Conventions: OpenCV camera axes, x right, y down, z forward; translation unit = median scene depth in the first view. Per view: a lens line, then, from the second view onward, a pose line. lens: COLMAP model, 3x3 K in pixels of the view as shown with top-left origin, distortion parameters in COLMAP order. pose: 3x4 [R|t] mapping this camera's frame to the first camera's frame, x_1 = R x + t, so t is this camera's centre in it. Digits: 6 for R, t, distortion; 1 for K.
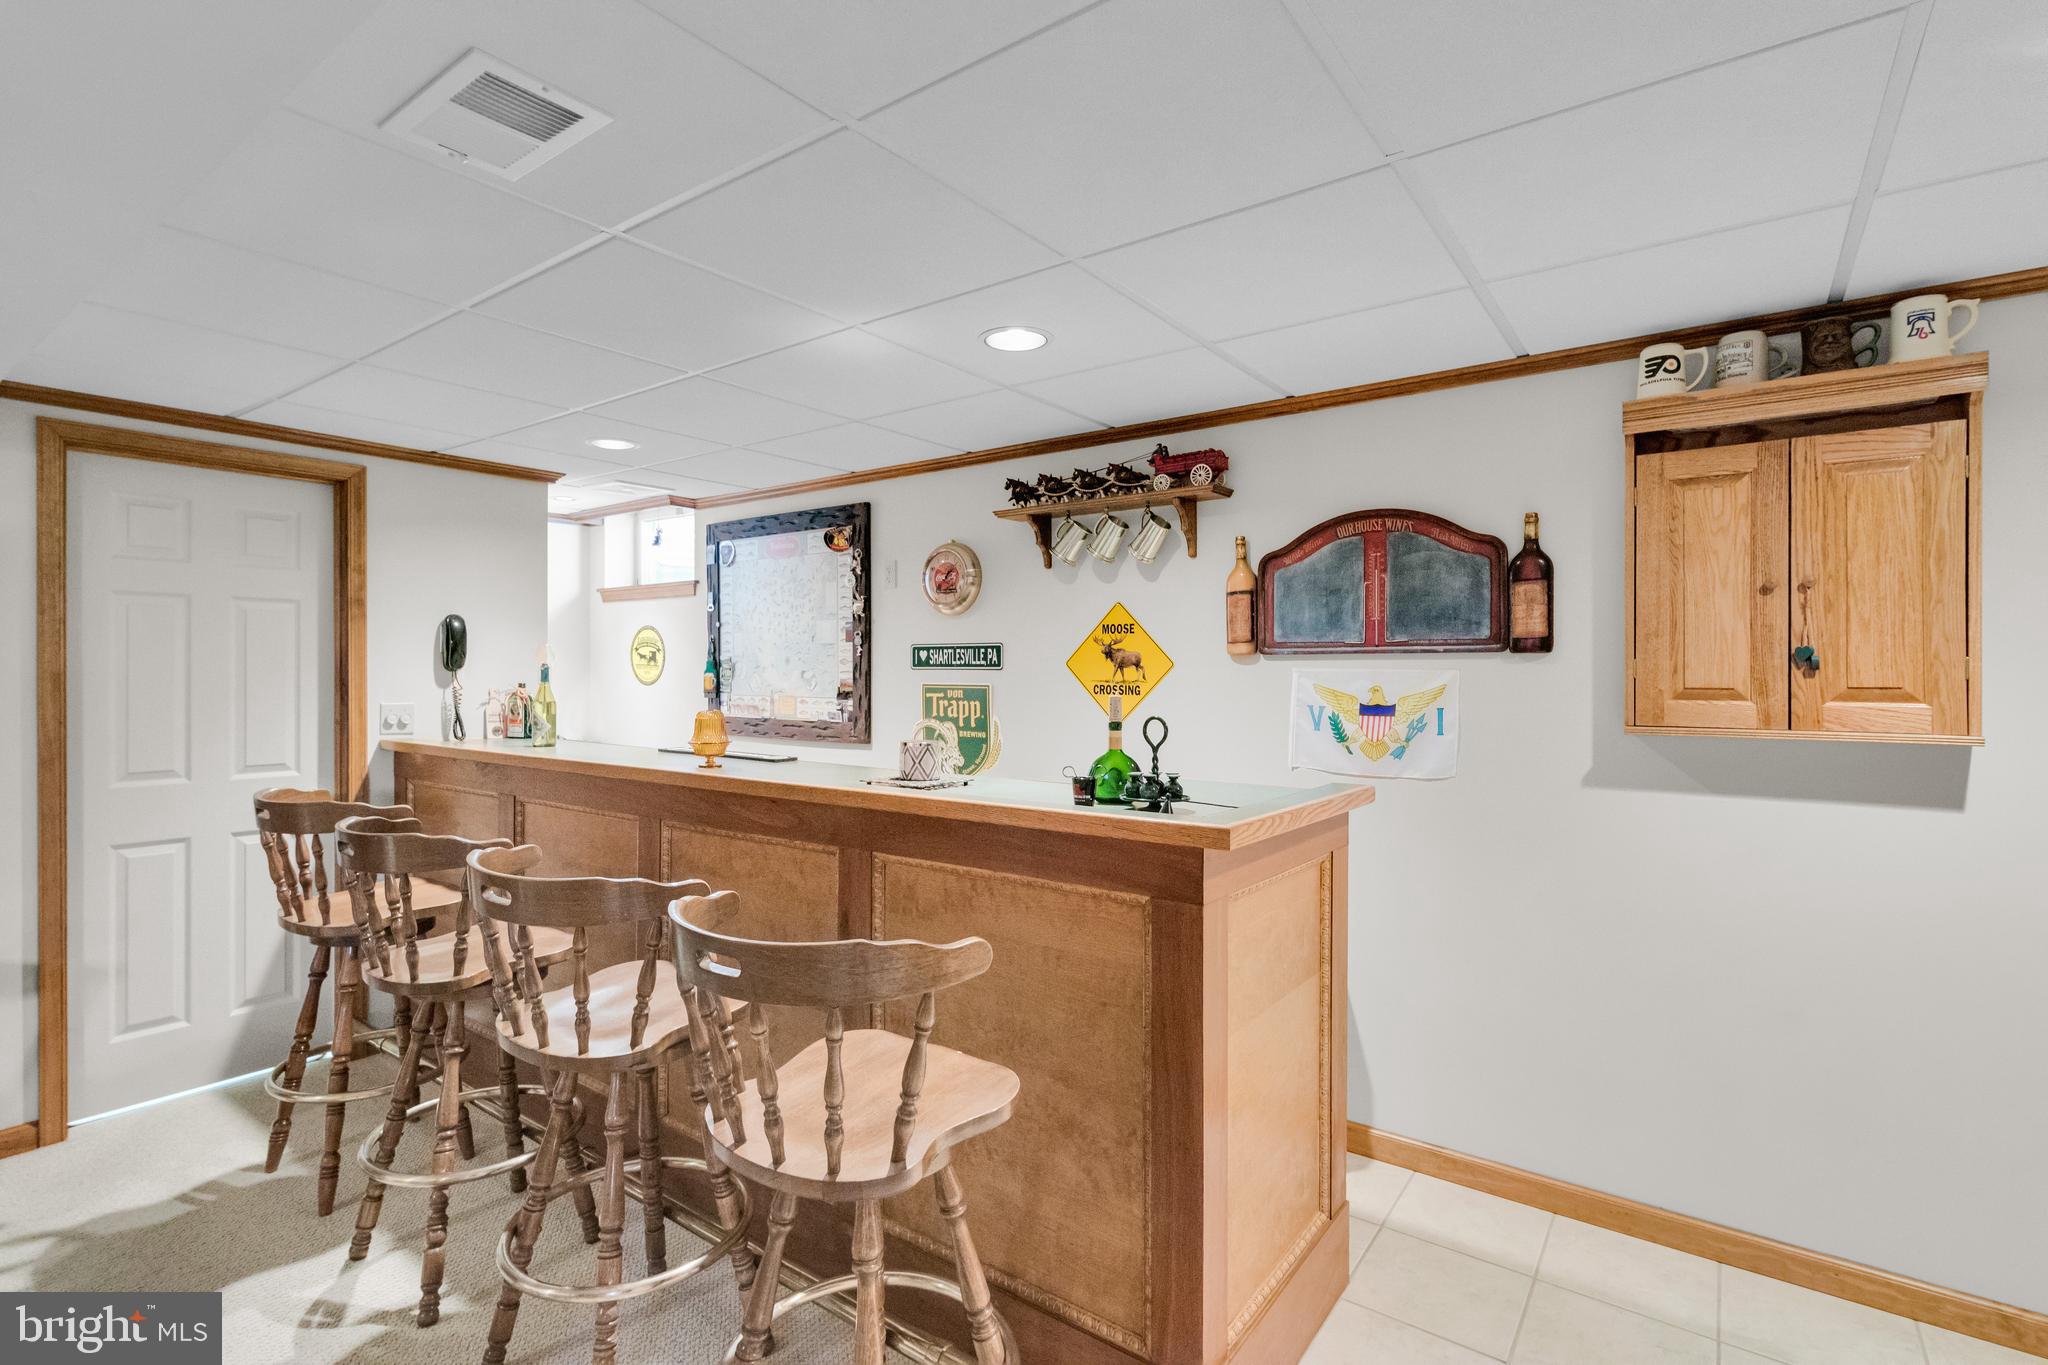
lens RADIAL K [[944.6, 0, 1024.6], [0, 944.6, 671.4], [0, 0, 1]] dist [-0.002851, -0.000989]
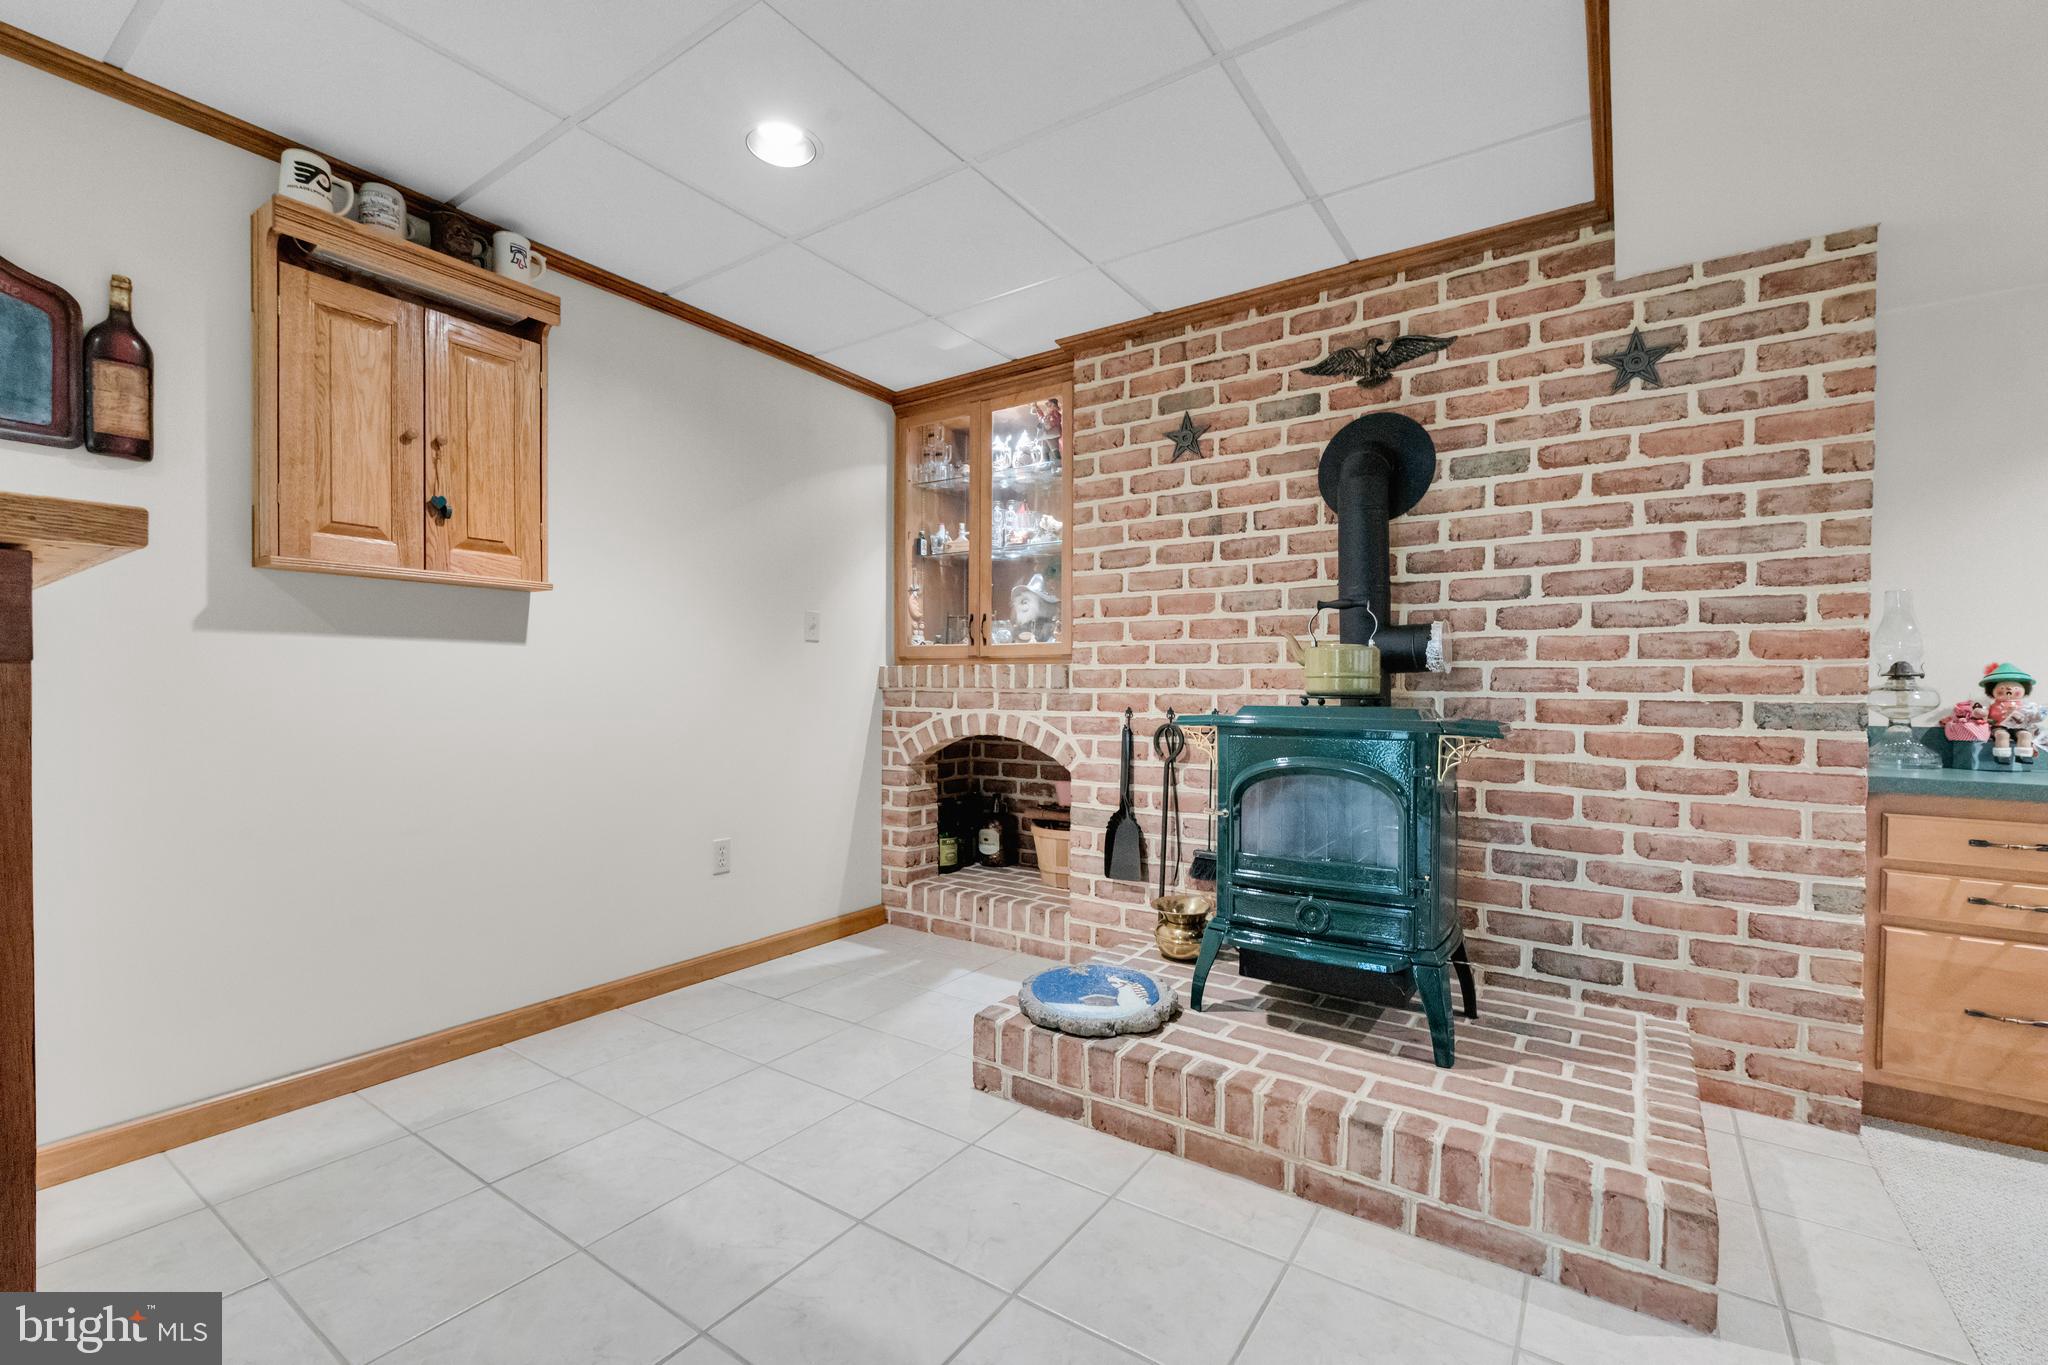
lens RADIAL K [[878.7, 0, 1019.7], [0, 878.7, 695.8], [0, 0, 1]] dist [-0.001879, -0.002353]
pose [[-0.037598, -0.012962, 0.999209, -0.214553], [-0.005471, 0.999904, 0.012765, 0.164720], [-0.999278, -0.004987, -0.037665, 0.286818]]
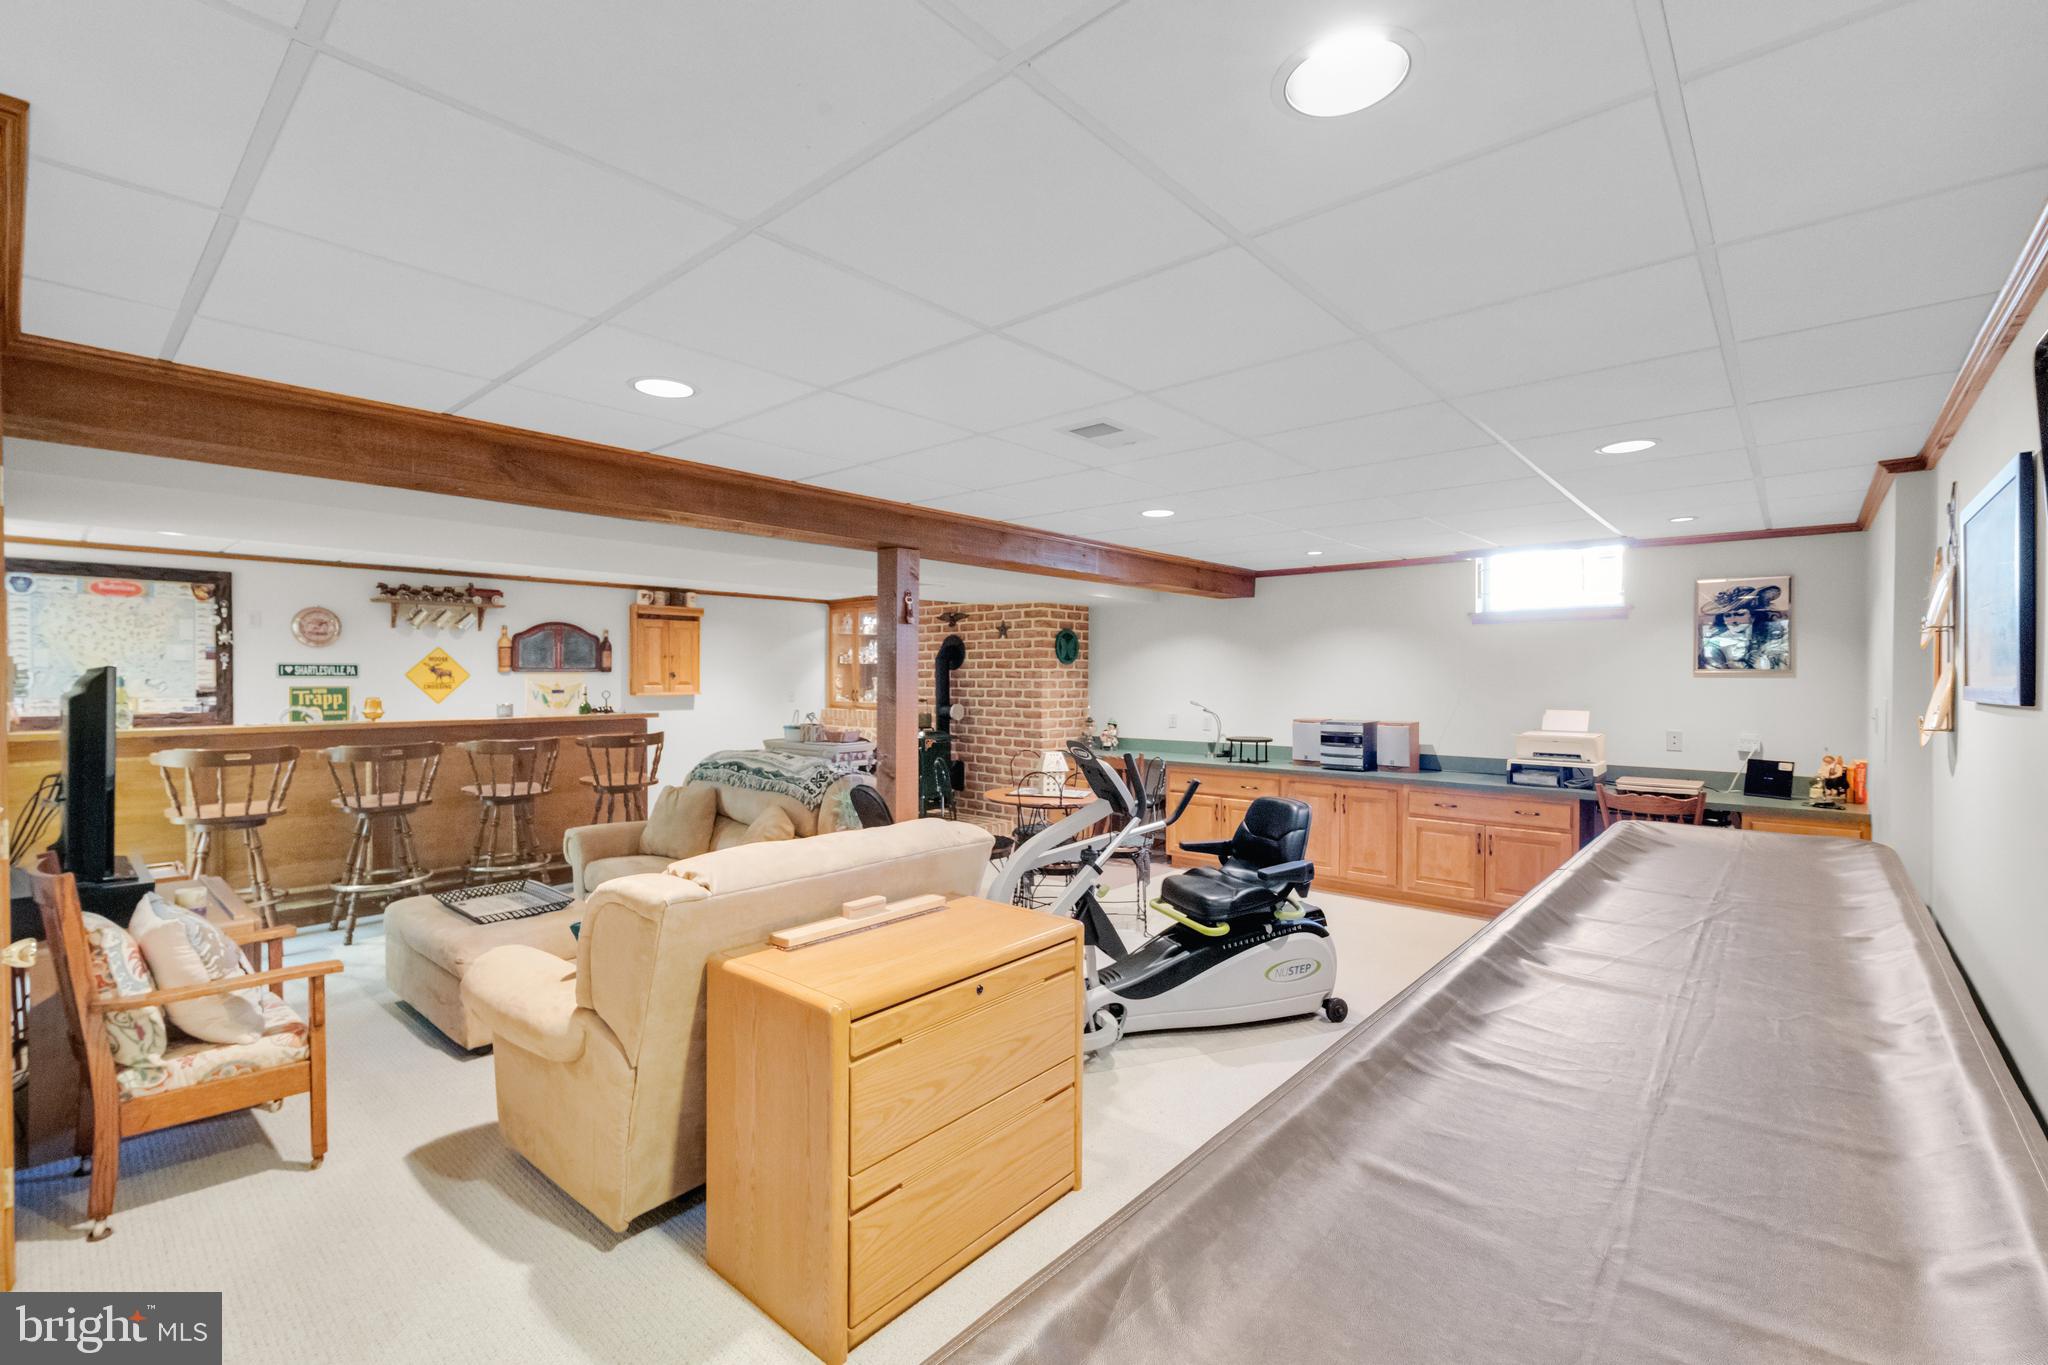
lens RADIAL K [[878.7, 0, 1027.1], [0, 878.7, 674.4], [0, 0, 1]] dist [-0.001879, -0.002353]
pose [[0.073534, 0.000197, 0.997293, -2.410474], [-0.000921, 1.000000, -0.000130, -0.013479], [-0.997292, -0.000909, 0.073534, -0.687660]]
